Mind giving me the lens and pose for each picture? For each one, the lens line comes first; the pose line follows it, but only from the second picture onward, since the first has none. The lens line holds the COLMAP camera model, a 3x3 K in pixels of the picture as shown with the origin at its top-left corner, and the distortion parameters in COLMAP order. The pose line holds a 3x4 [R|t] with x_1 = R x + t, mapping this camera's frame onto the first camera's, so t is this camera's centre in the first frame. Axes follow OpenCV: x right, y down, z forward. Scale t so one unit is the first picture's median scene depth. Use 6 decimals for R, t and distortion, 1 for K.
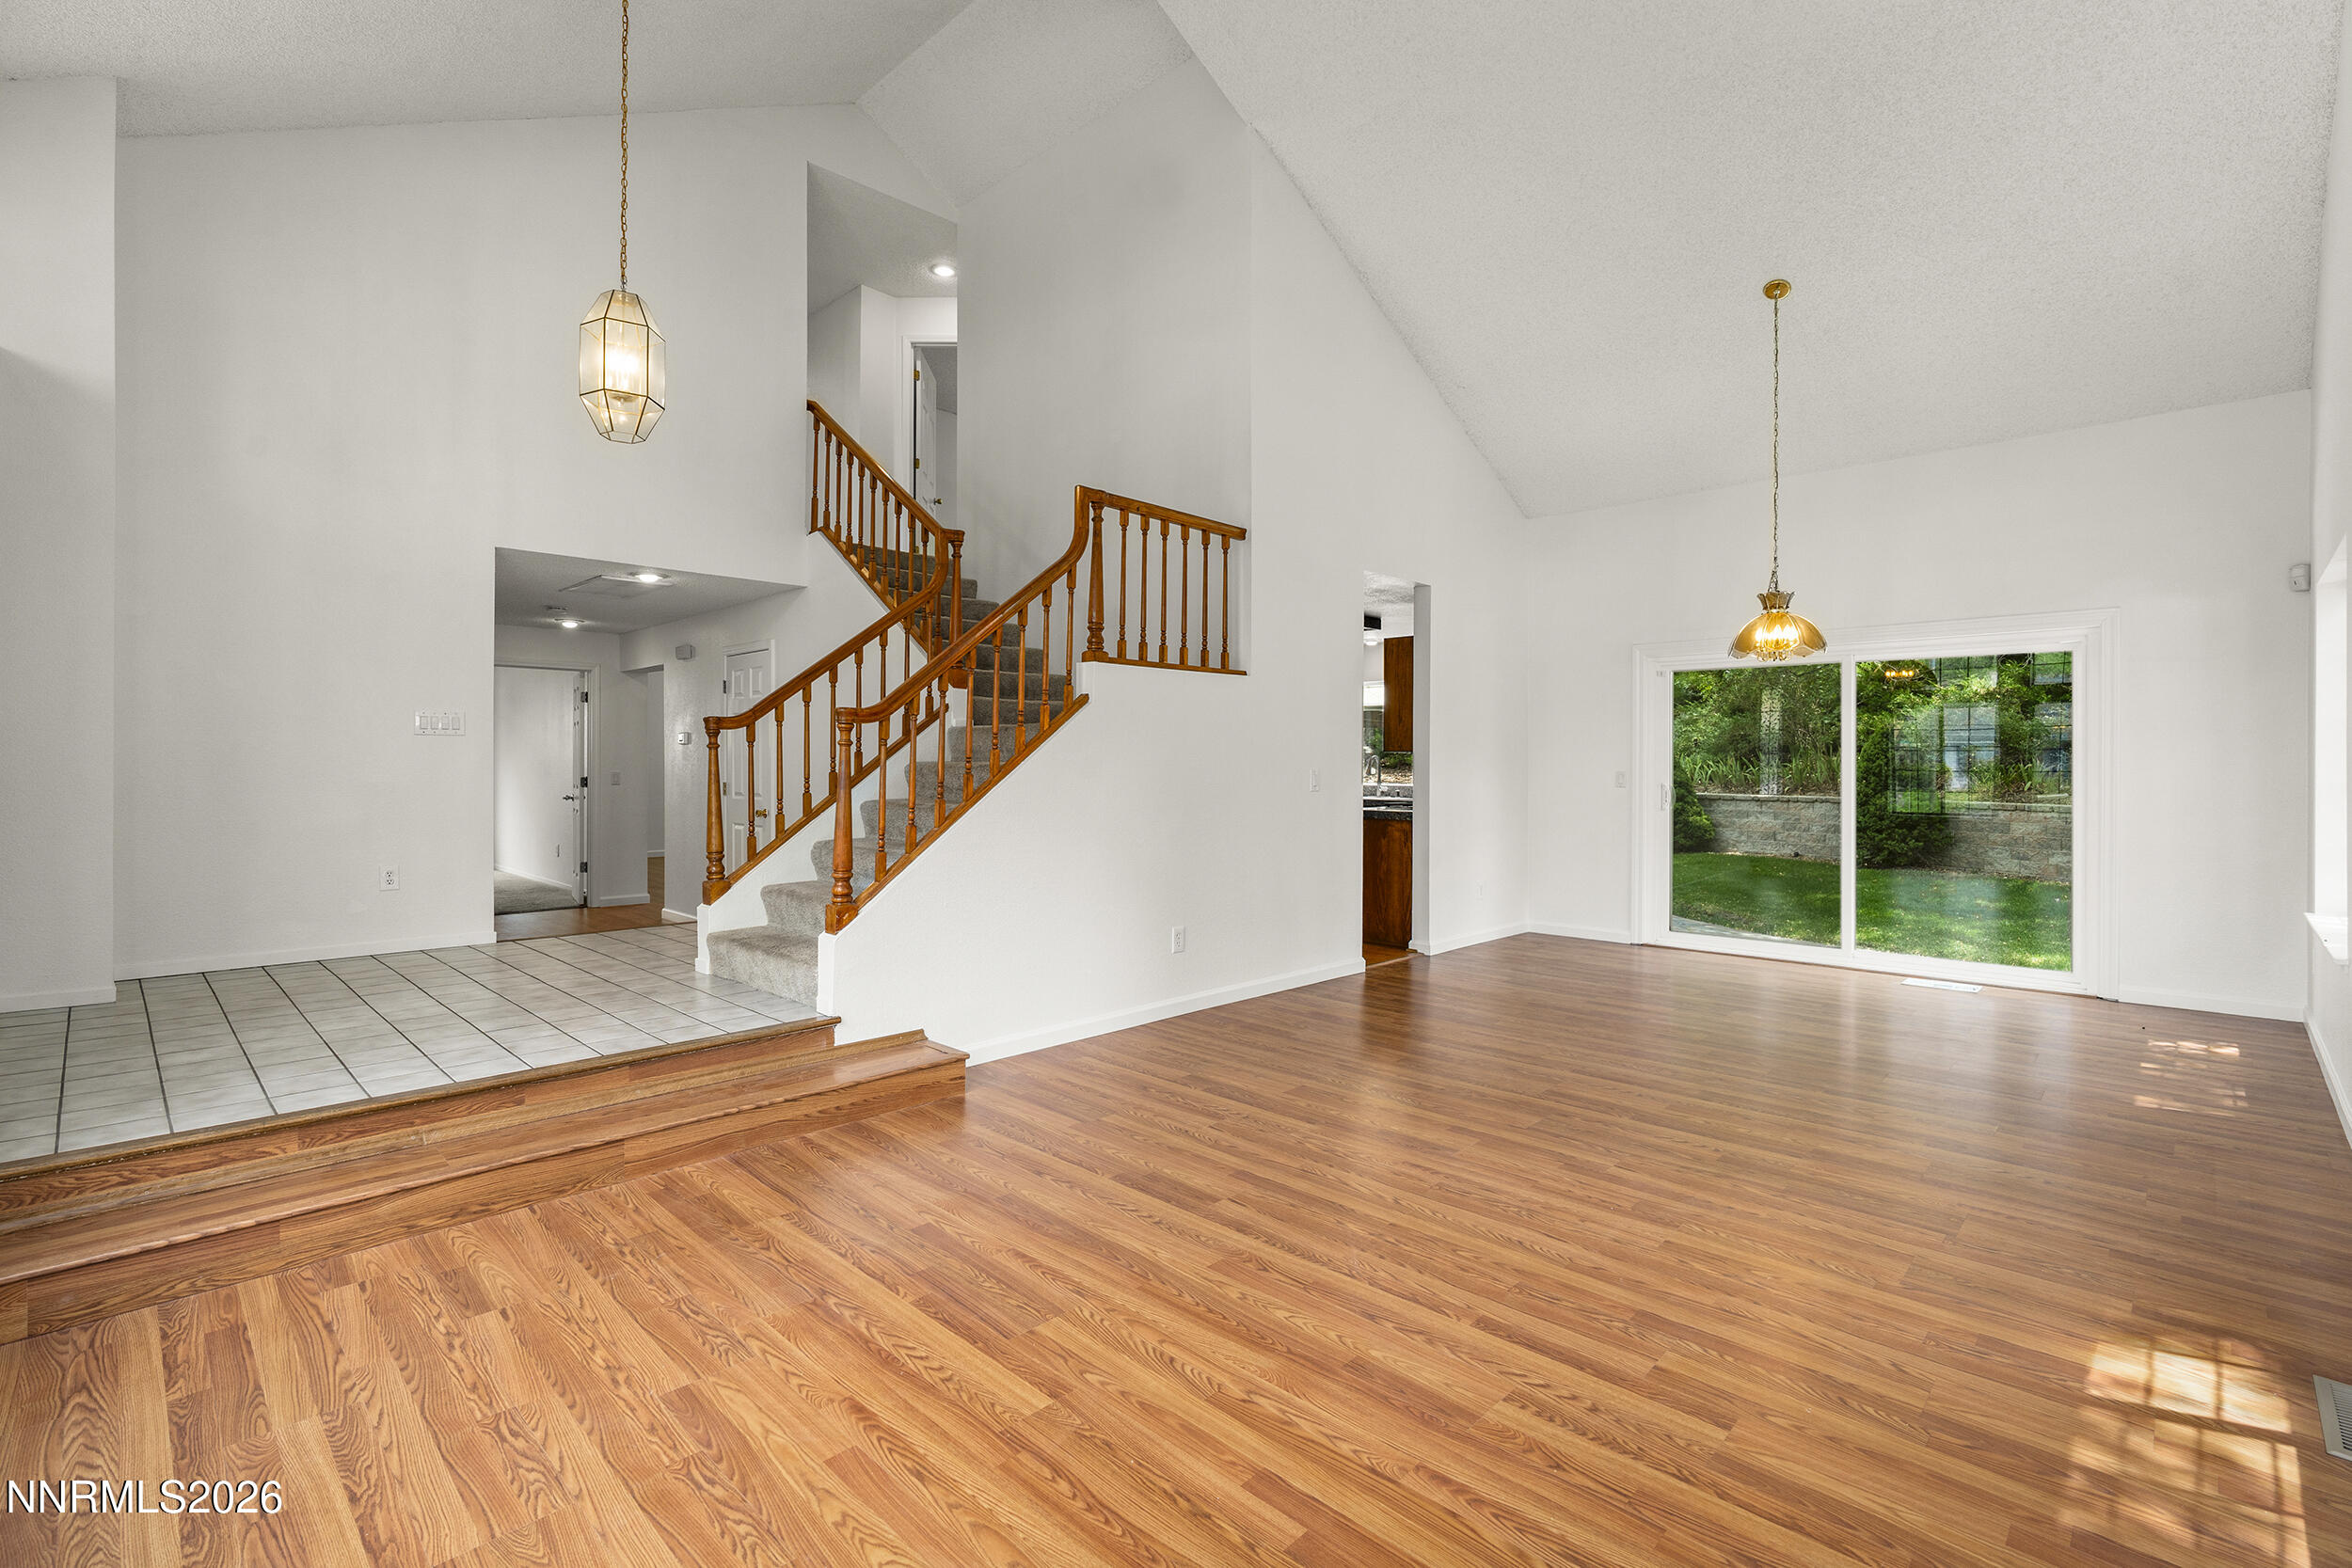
lens RADIAL K [[1058.1, 0, 1181.1], [0, 1058.1, 769.2], [0, 0, 1]] dist [-0.001263, -0.000198]
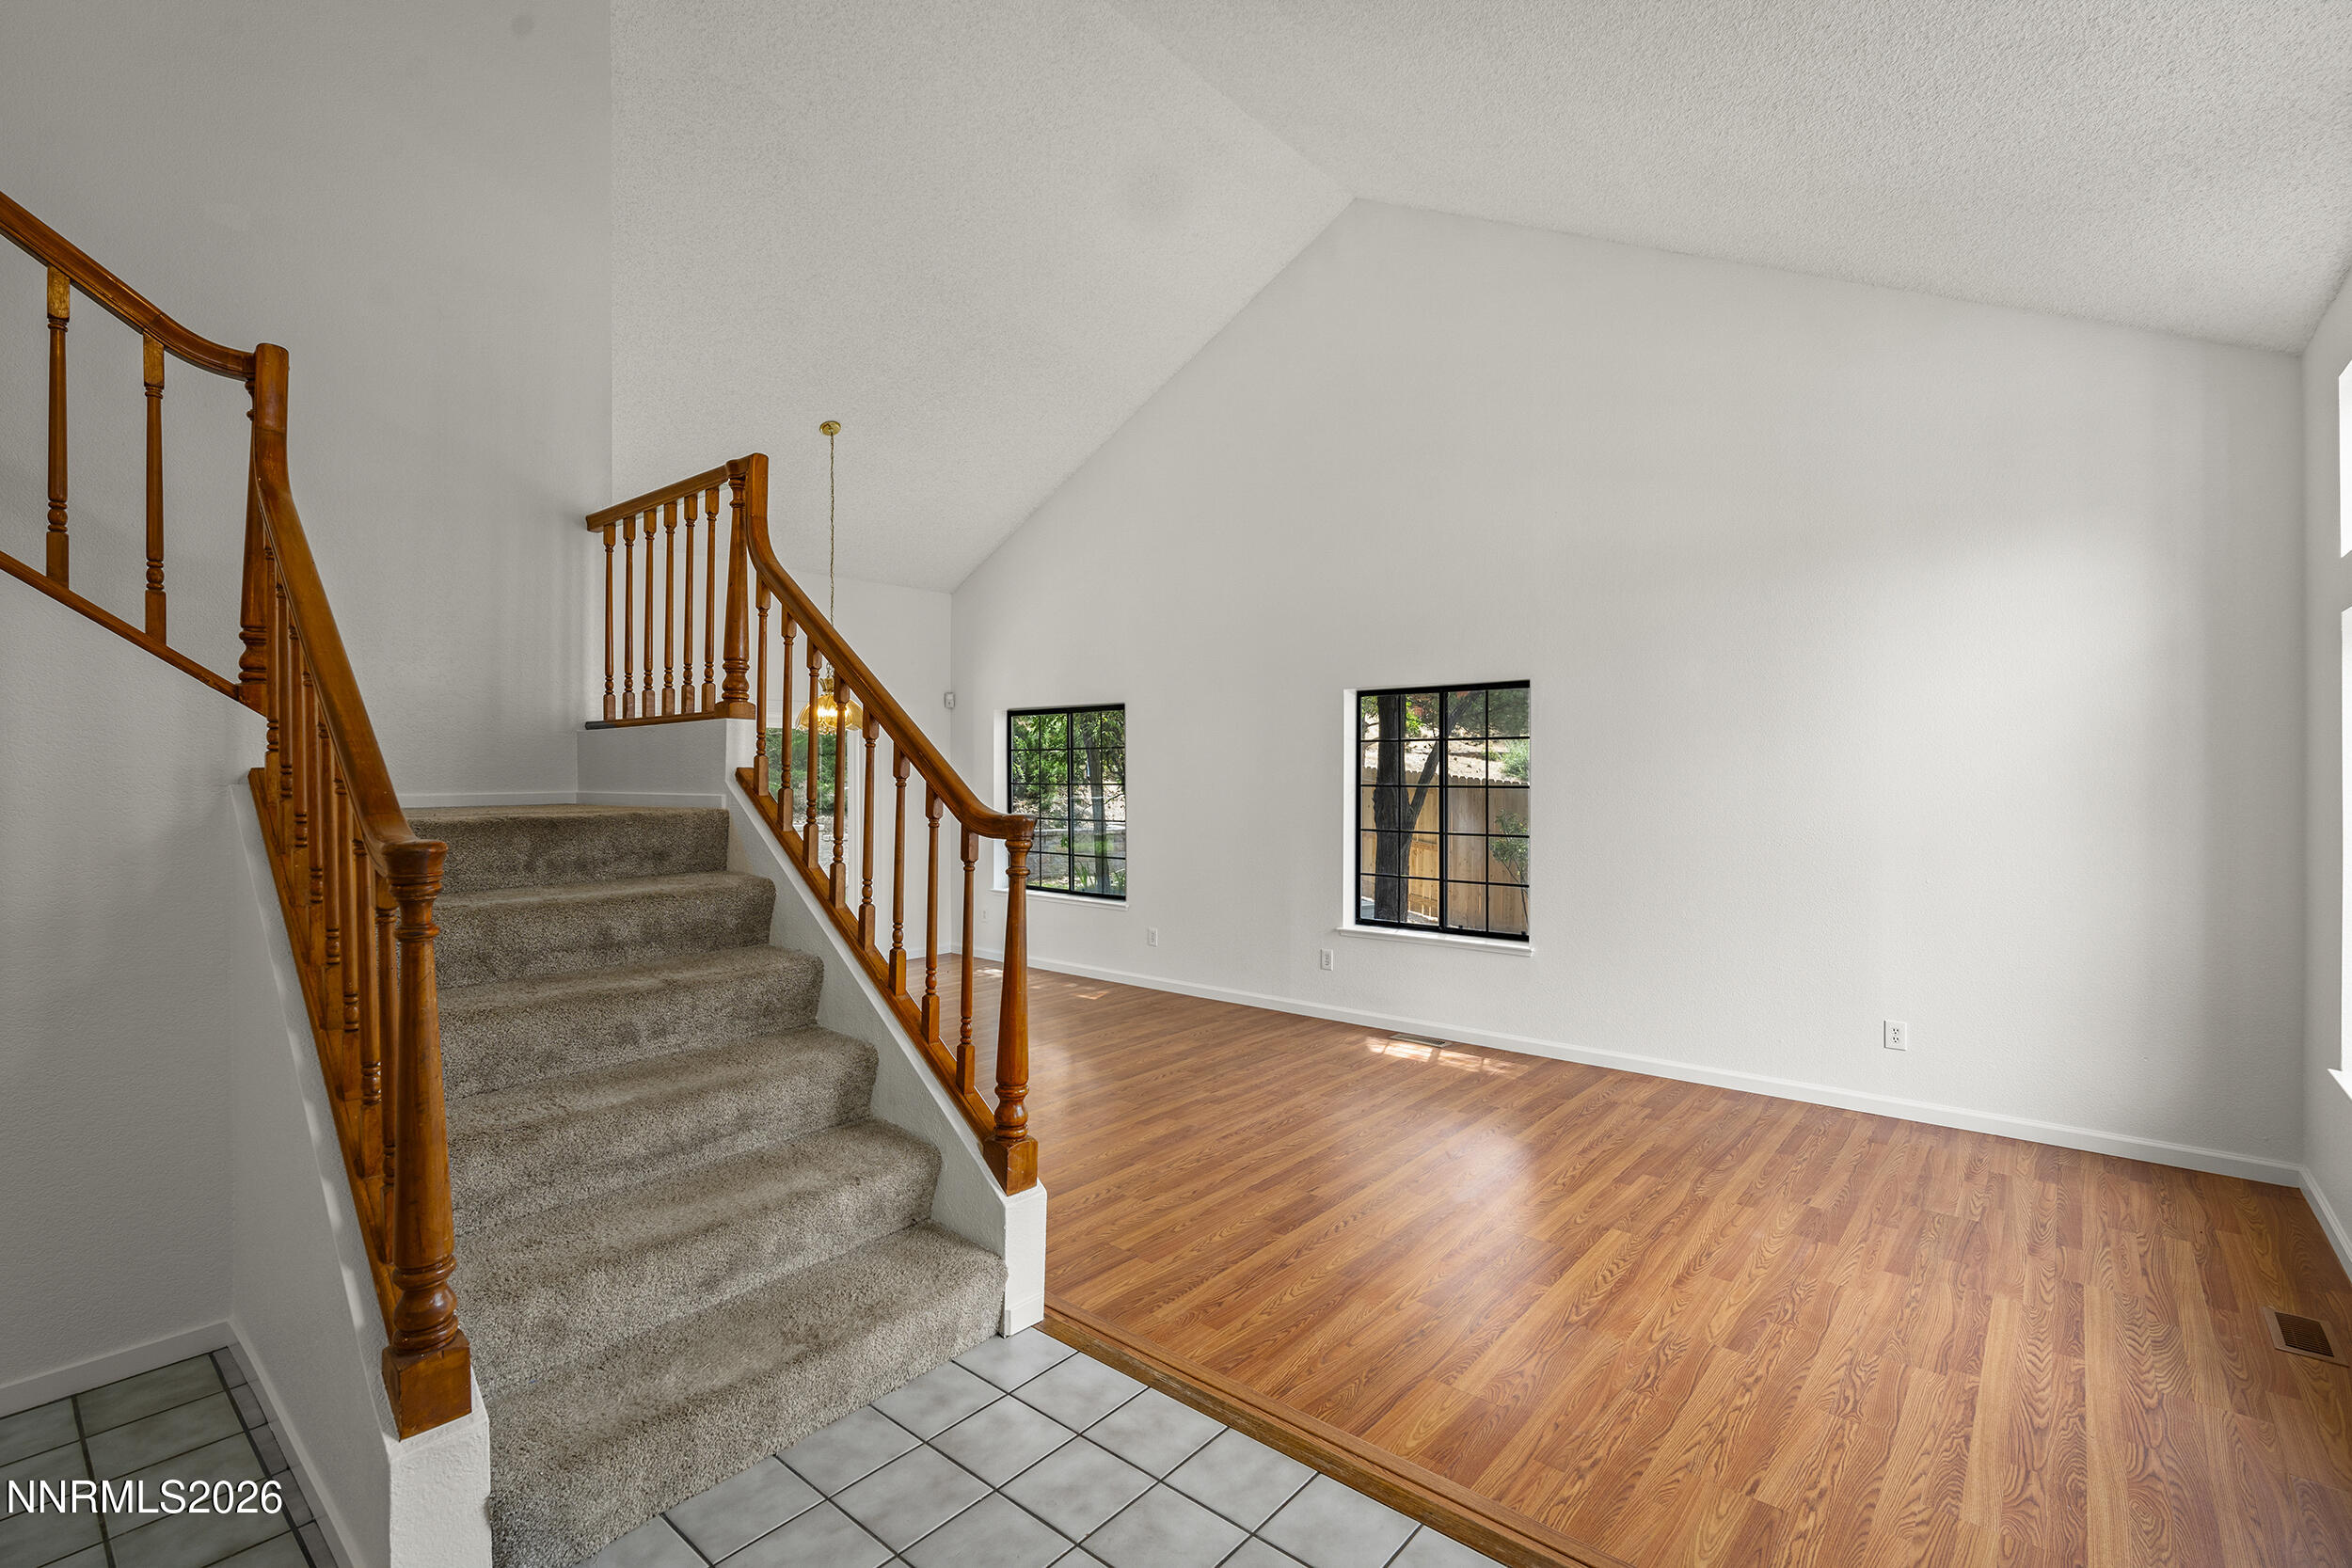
lens RADIAL K [[1058.1, 0, 1181.1], [0, 1058.1, 769.2], [0, 0, 1]] dist [-0.001263, -0.000198]
pose [[-0.074808, 0.001909, 0.997196, -1.756932], [0.004703, 0.999988, -0.001561, -0.151139], [-0.997187, 0.004573, -0.074816, 1.790863]]
